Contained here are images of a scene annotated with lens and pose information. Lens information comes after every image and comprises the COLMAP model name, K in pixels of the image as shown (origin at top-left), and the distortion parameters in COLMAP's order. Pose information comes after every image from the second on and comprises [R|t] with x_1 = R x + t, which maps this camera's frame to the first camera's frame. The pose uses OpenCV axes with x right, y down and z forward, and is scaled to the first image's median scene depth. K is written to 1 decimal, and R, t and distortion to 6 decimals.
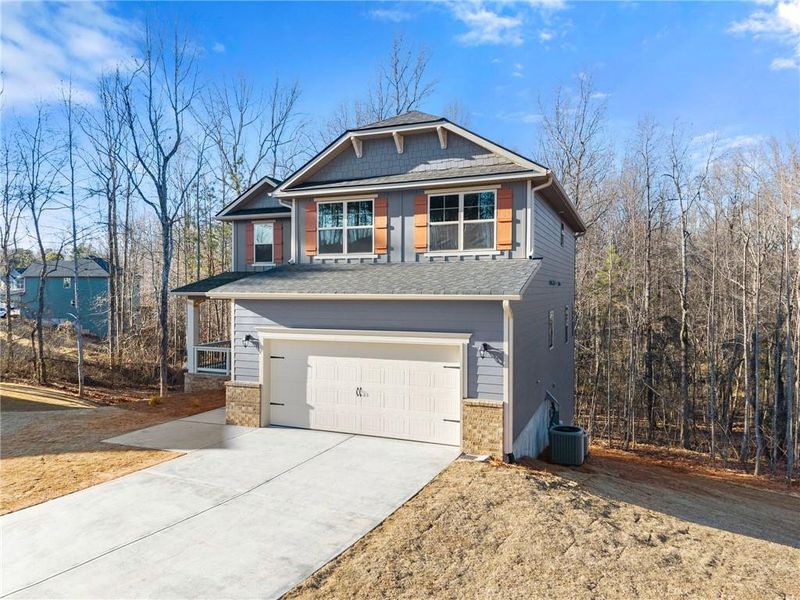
lens RADIAL K [[555.0, 0, 400.0], [0, 555.0, 300.0], [0, 0, 1]] dist [-0.002346, -0.003125]
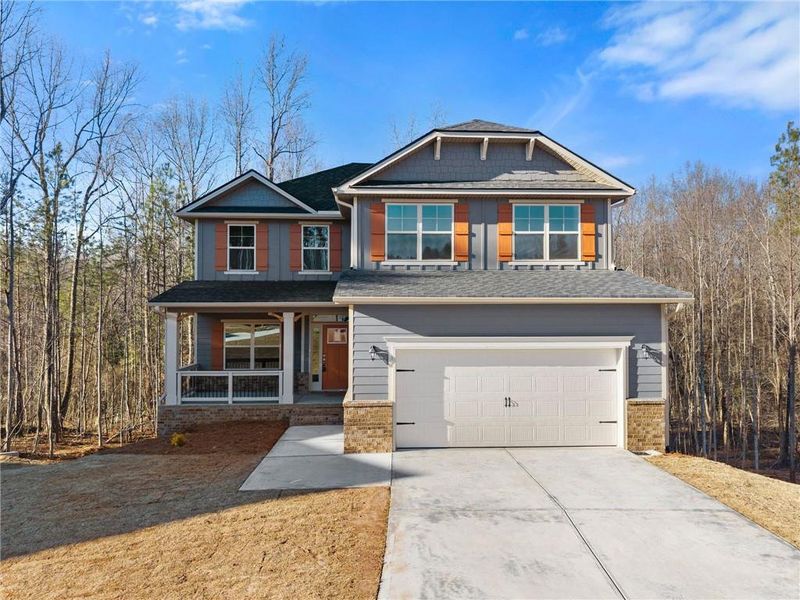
lens RADIAL K [[558.7, 0, 398.7], [0, 558.7, 304.6], [0, 0, 1]] dist [0.000259, -0.002761]
pose [[0.904008, 0.006622, 0.427464, -0.584090], [0.009921, 0.999286, -0.036461, 0.028496], [-0.427400, 0.037202, 0.903297, 0.183523]]
